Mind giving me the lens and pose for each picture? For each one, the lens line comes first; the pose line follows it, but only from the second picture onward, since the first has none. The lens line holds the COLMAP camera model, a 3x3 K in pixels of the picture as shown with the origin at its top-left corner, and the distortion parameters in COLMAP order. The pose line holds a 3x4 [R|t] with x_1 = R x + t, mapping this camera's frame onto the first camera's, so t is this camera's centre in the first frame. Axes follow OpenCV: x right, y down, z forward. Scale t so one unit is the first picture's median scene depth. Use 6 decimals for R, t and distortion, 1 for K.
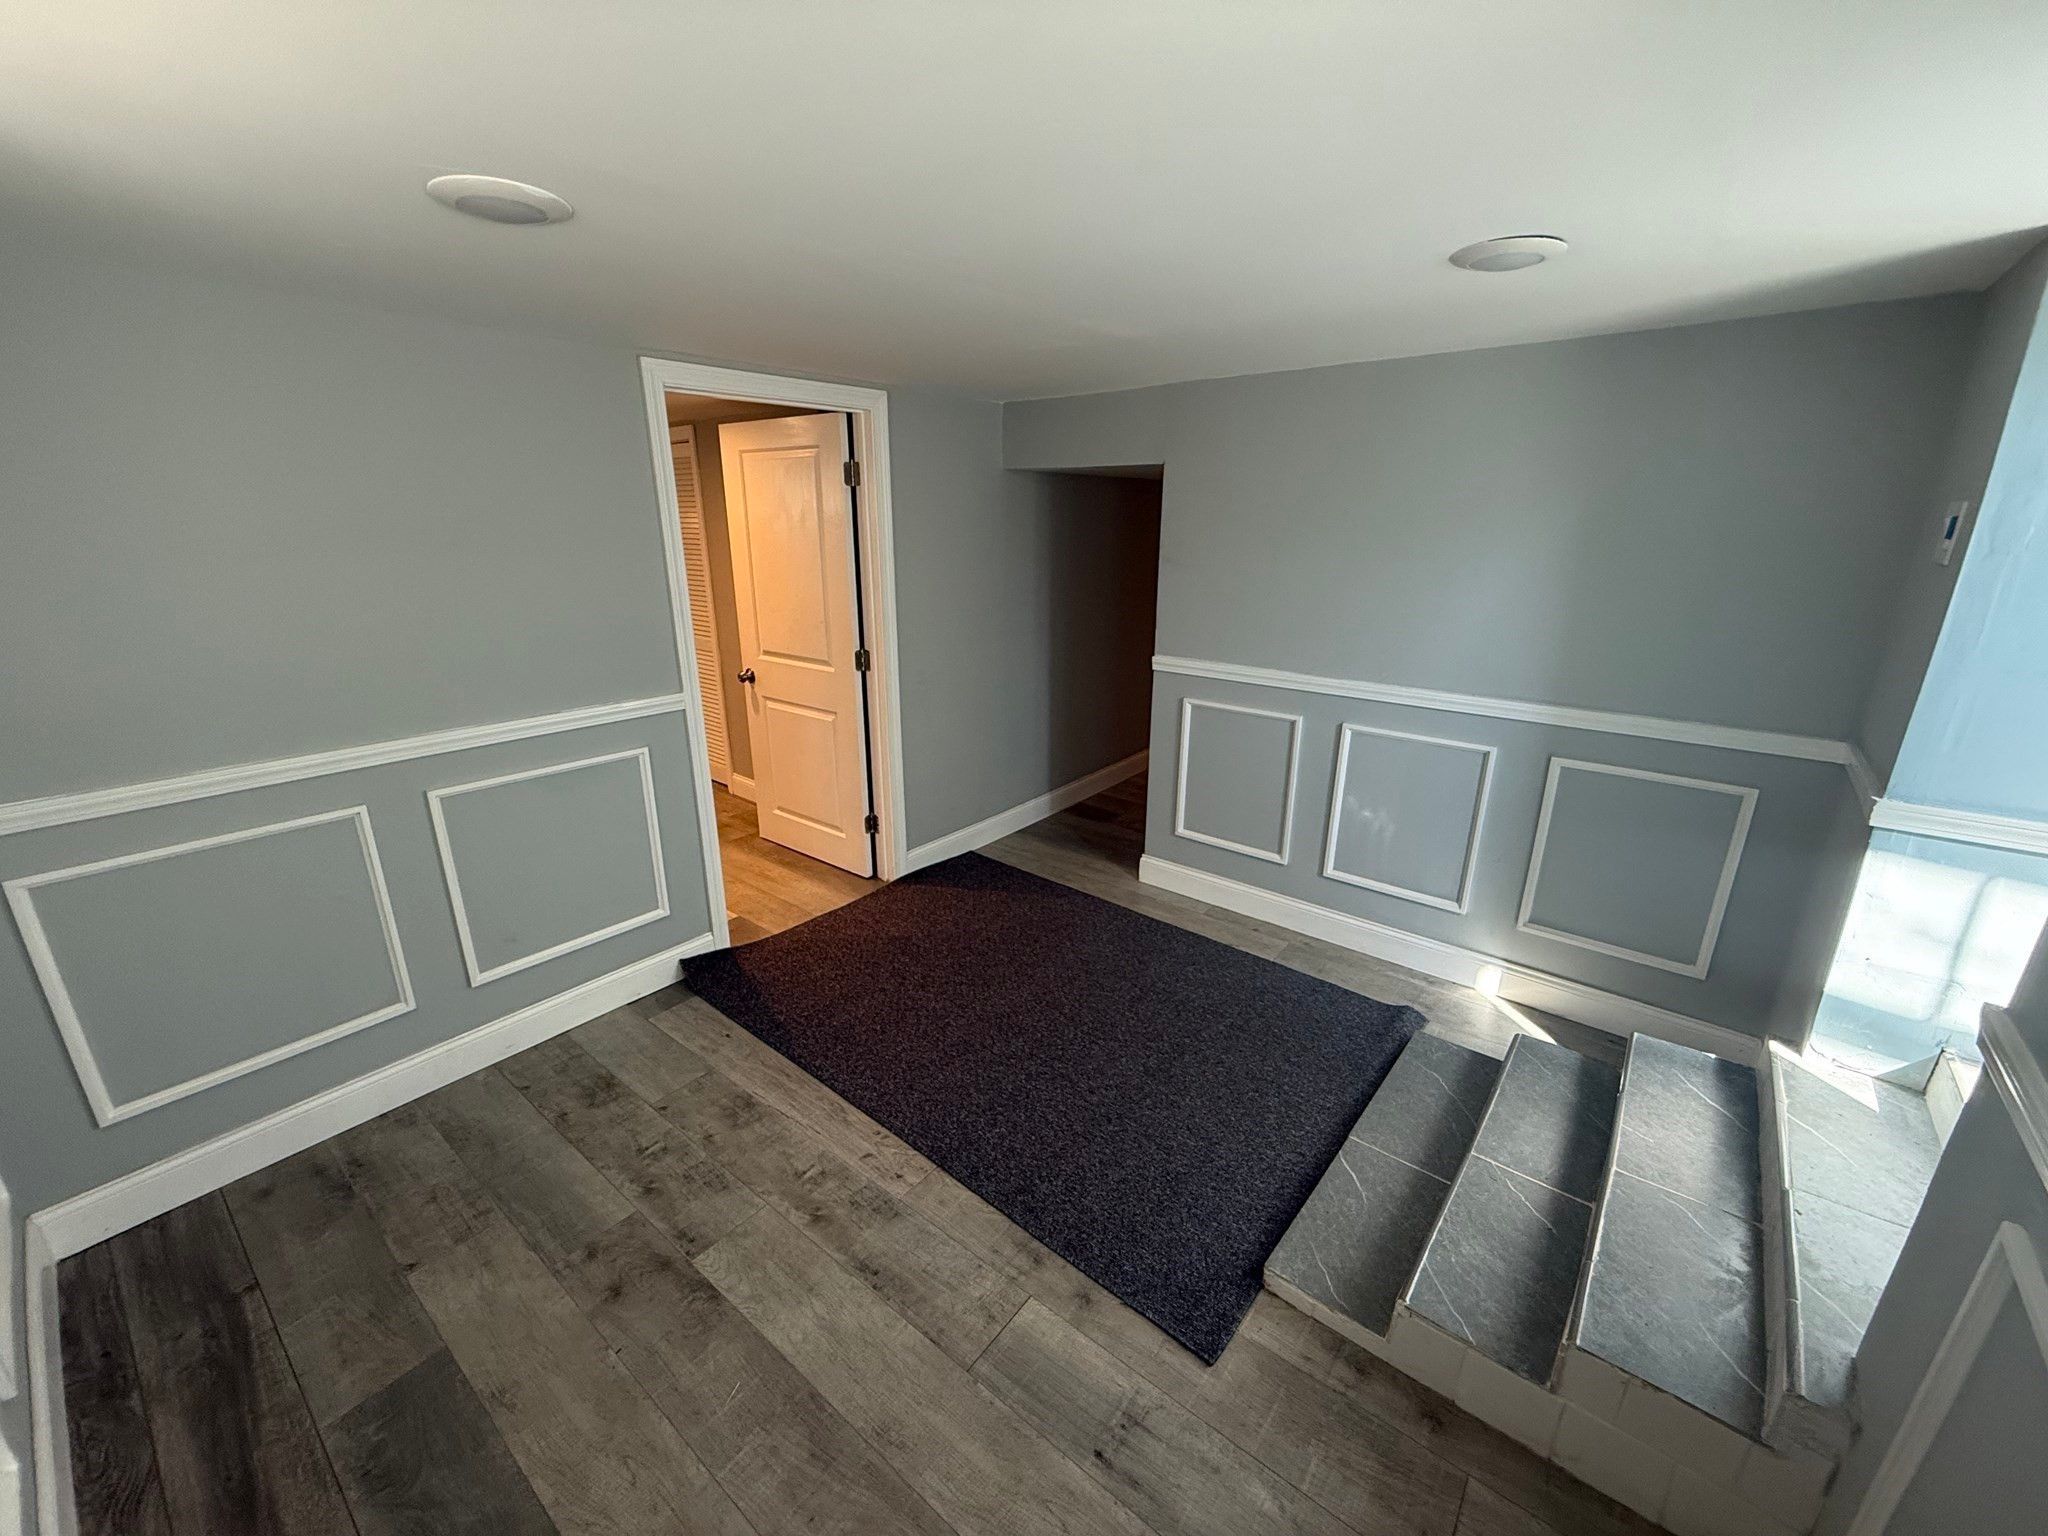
lens RADIAL K [[816.9, 0, 1031.9], [0, 816.9, 772.1], [0, 0, 1]] dist [-0.006453, -0.000272]
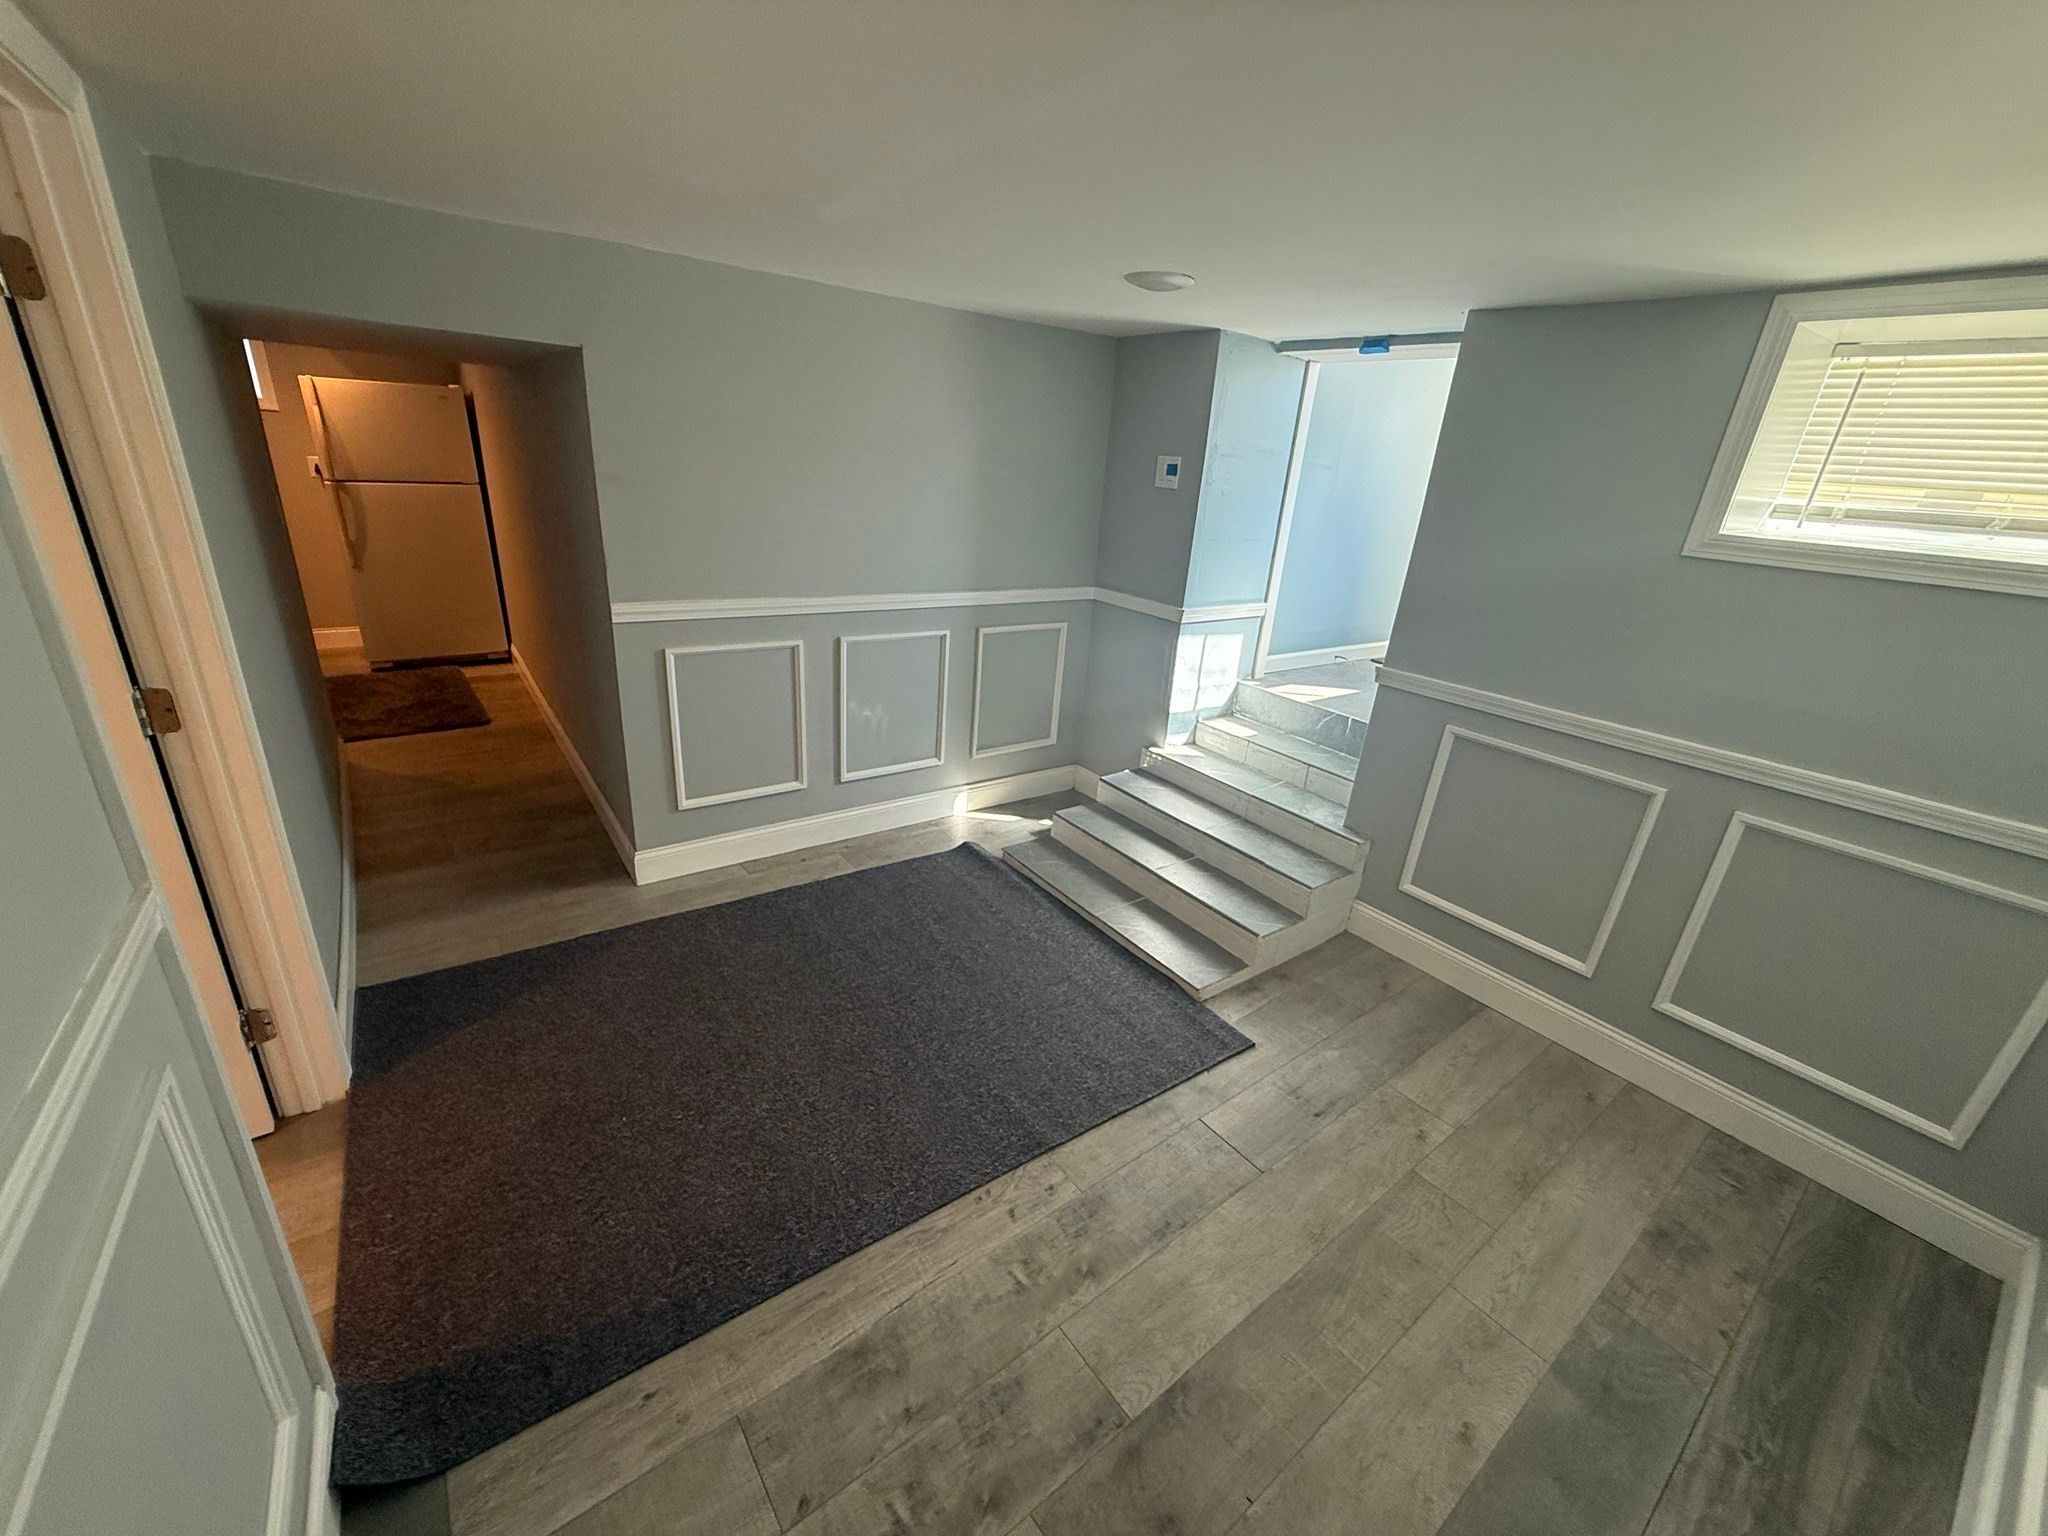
lens RADIAL K [[816.9, 0, 1021.4], [0, 816.9, 759.8], [0, 0, 1]] dist [-0.006453, -0.000272]
pose [[0.238923, -0.321676, 0.916210, -0.786646], [0.221542, 0.936709, 0.271101, -0.195104], [-0.945428, 0.138207, 0.295066, 0.636572]]
